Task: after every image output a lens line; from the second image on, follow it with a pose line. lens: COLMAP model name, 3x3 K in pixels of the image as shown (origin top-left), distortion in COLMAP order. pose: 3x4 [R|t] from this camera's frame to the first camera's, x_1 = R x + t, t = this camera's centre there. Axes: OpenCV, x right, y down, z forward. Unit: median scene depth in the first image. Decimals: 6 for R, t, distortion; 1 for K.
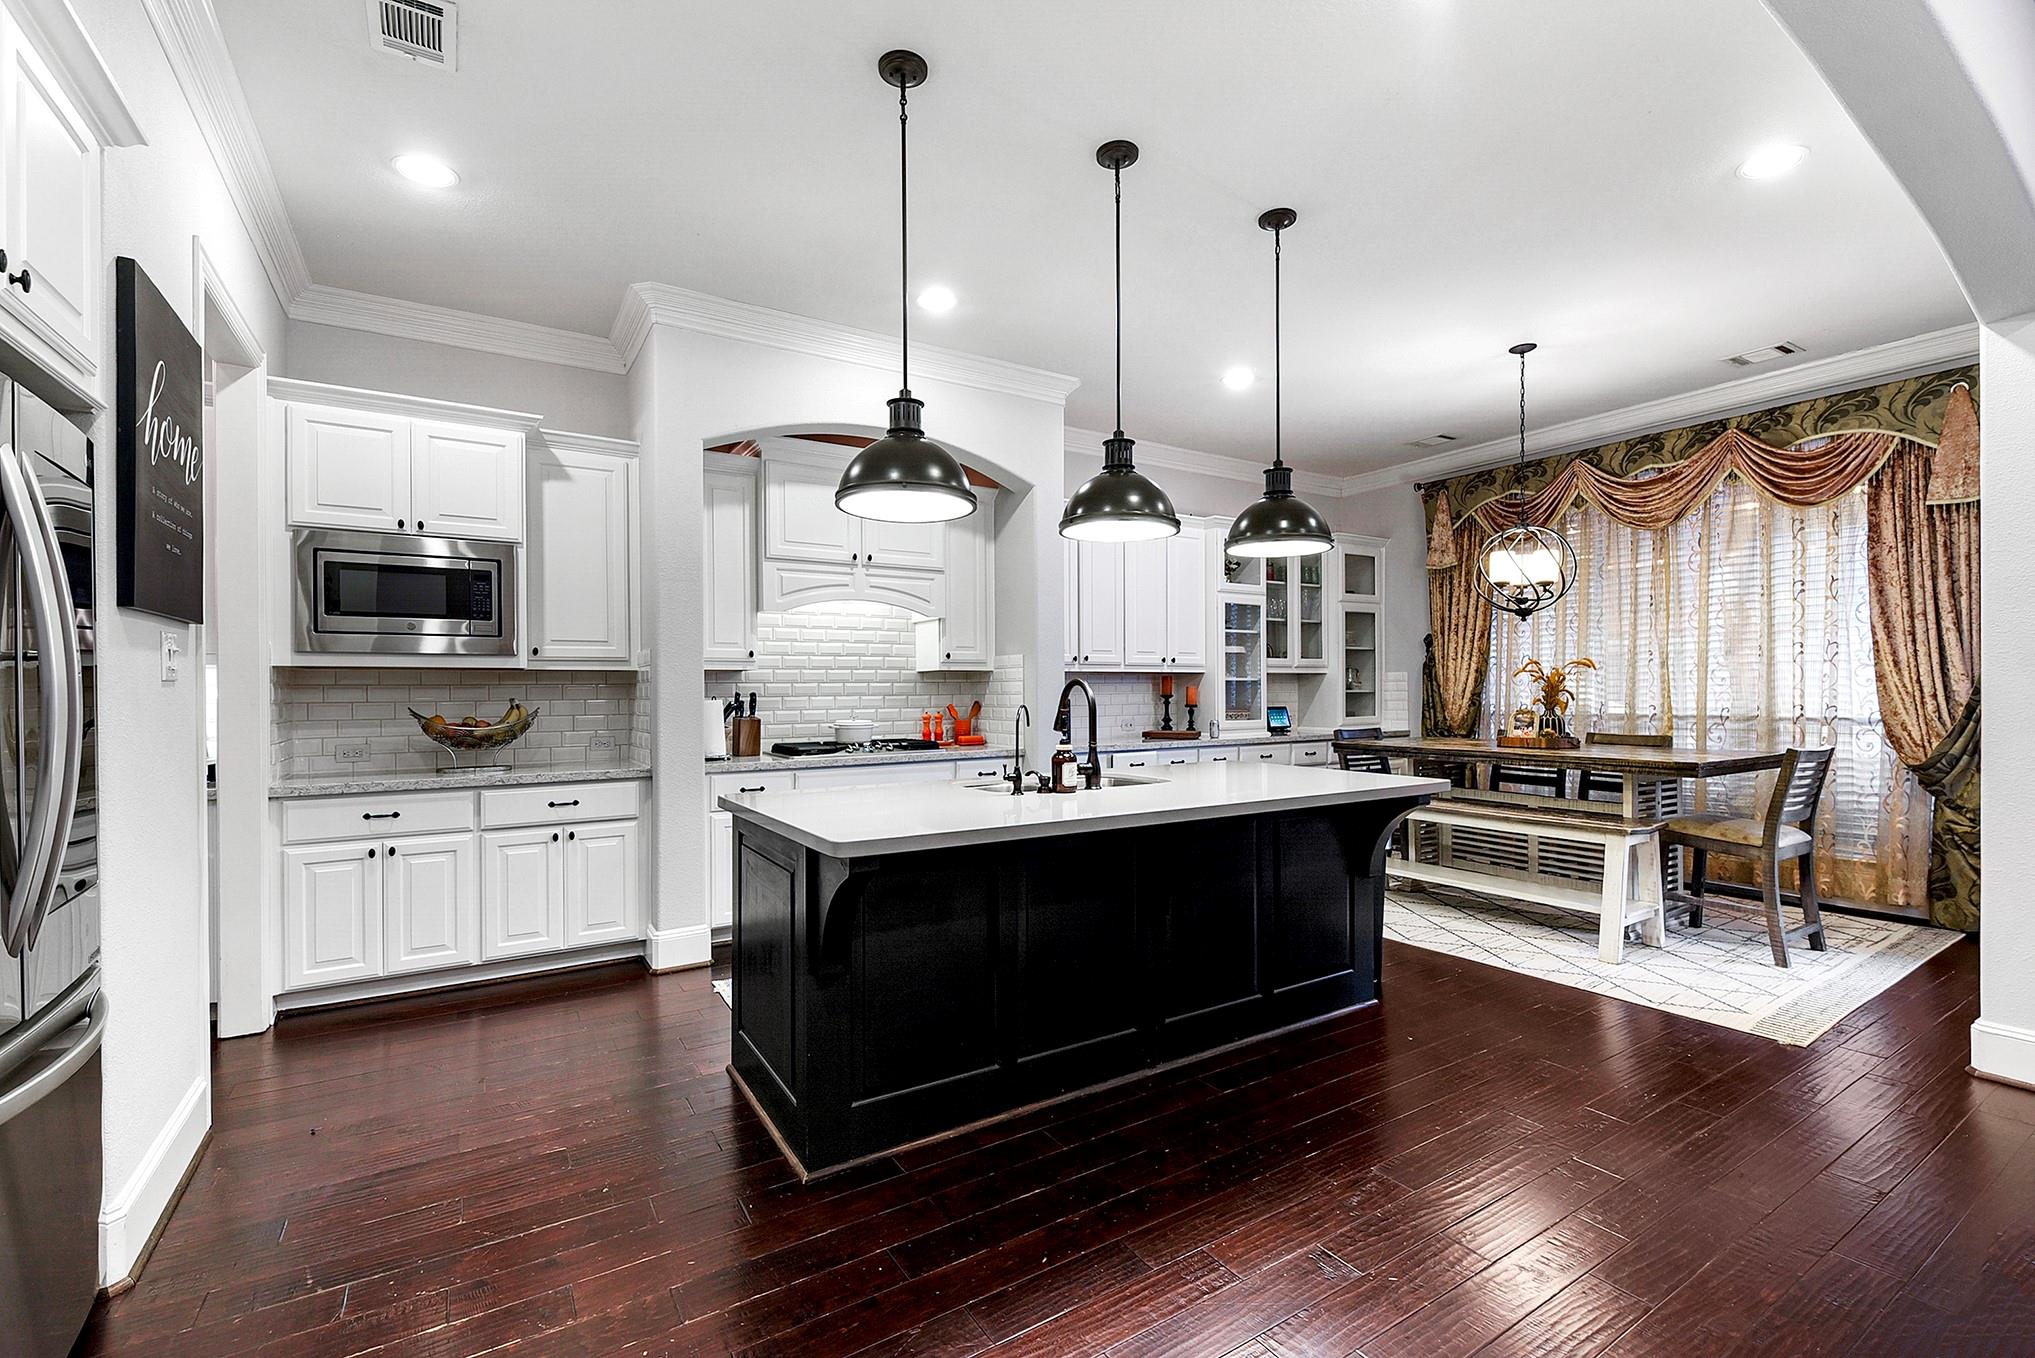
lens RADIAL K [[883.2, 0, 1022.6], [0, 883.2, 682.7], [0, 0, 1]] dist [0.000505, -0.004705]
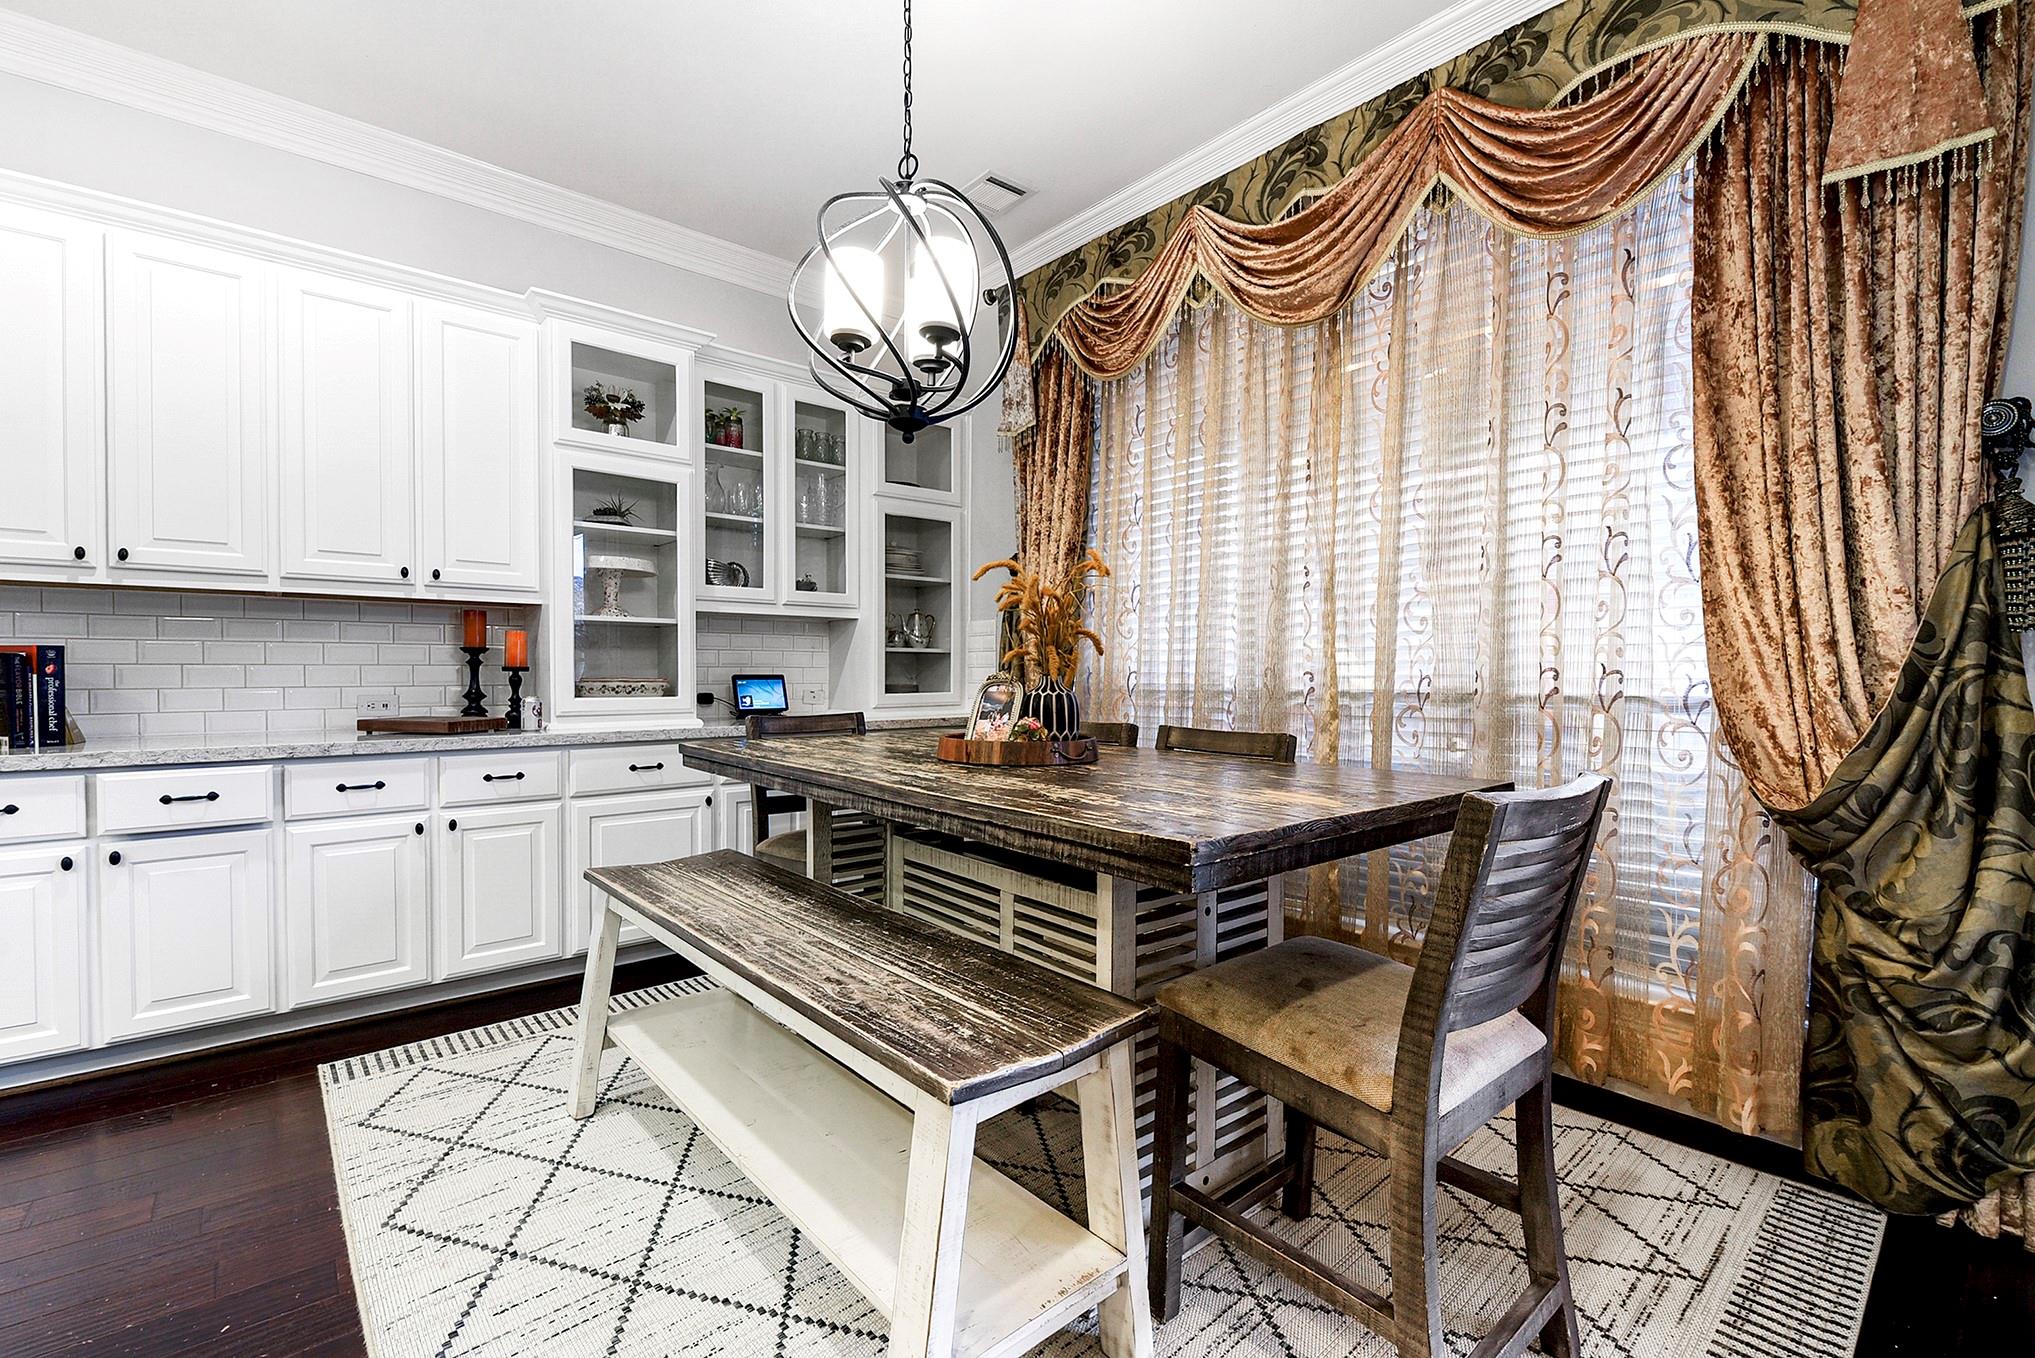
lens RADIAL K [[883.2, 0, 1033.5], [0, 883.2, 674.2], [0, 0, 1]] dist [0.000505, -0.004705]
pose [[0.988249, 0.010111, 0.152516, 0.561013], [-0.012020, 0.999860, 0.011597, 0.027069], [-0.152377, -0.013294, 0.988233, 0.603087]]
